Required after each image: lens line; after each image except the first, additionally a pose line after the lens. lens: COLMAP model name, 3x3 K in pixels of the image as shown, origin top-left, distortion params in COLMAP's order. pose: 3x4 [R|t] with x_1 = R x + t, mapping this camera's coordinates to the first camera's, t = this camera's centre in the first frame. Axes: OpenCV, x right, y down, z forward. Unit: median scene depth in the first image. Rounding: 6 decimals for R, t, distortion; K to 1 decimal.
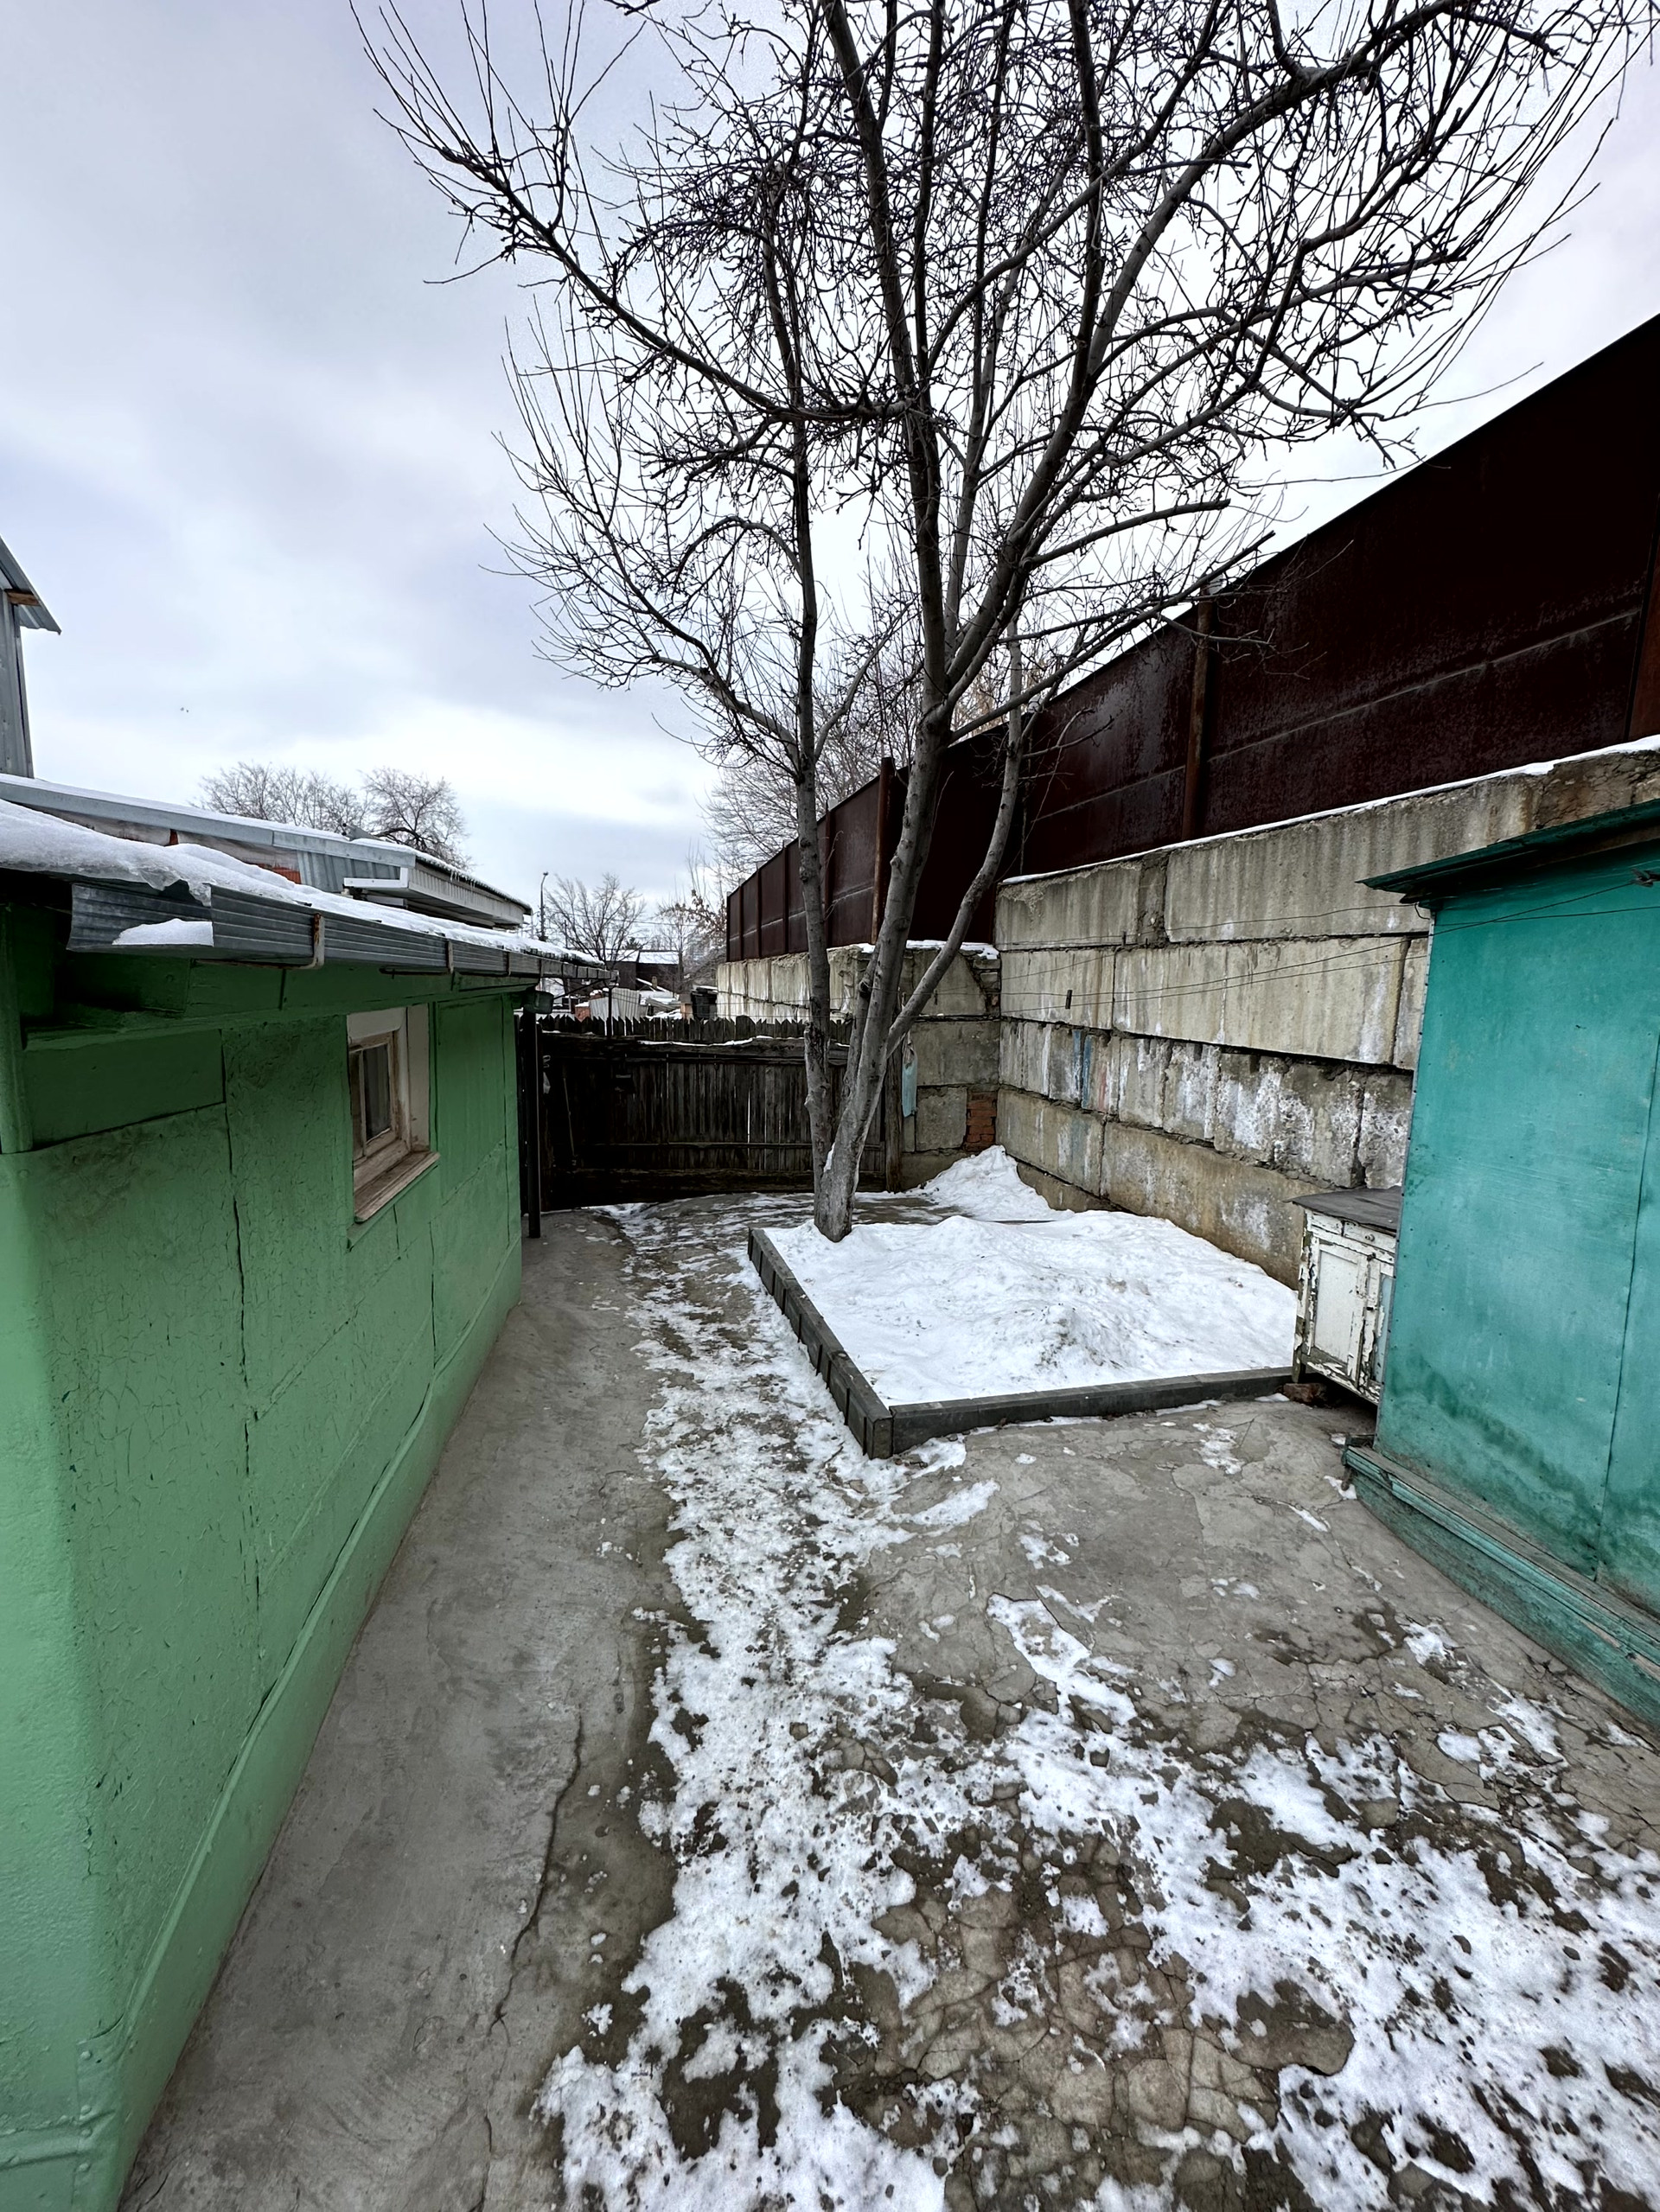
lens RADIAL K [[881.3, 0, 830.9], [0, 881.3, 1097.9], [0, 0, 1]] dist [-0.003850, 0.000684]
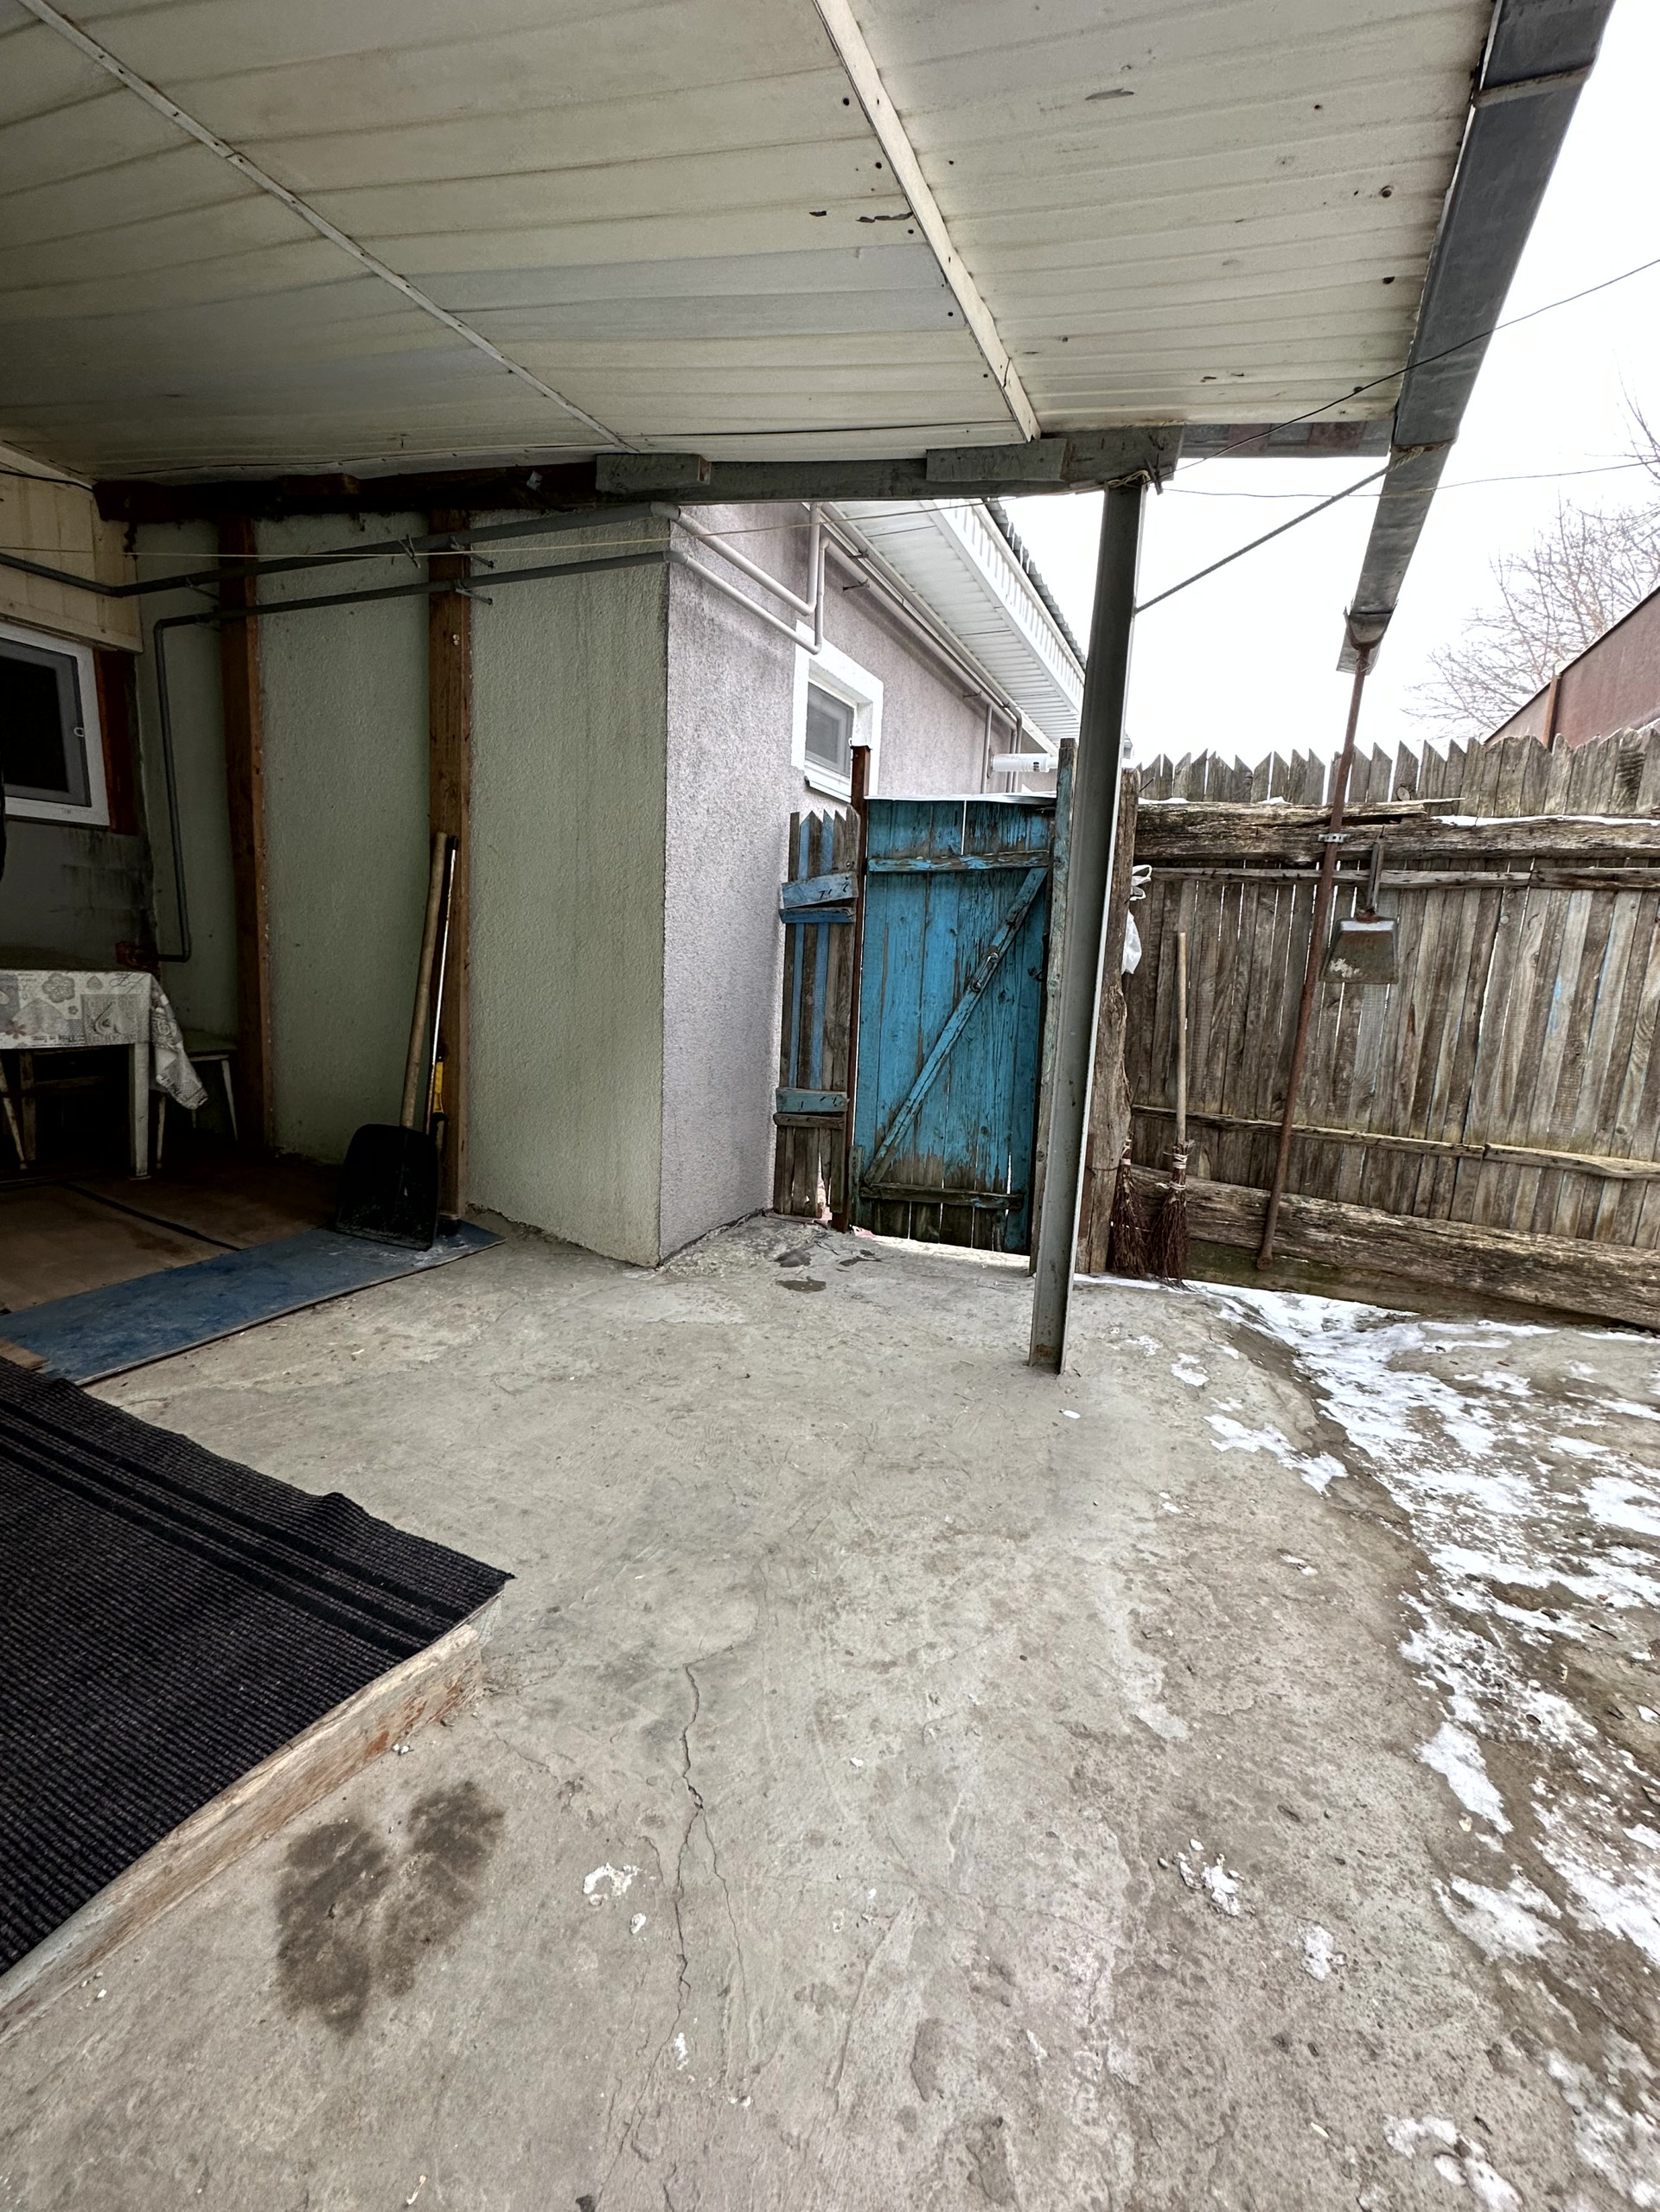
lens RADIAL K [[881.3, 0, 829.4], [0, 881.3, 1106.2], [0, 0, 1]] dist [-0.003850, 0.000684]
pose [[0.801376, 0.115506, -0.586903, -0.210455], [-0.111062, 0.992850, 0.043751, 0.054854], [0.587760, 0.030121, 0.808474, 0.661151]]
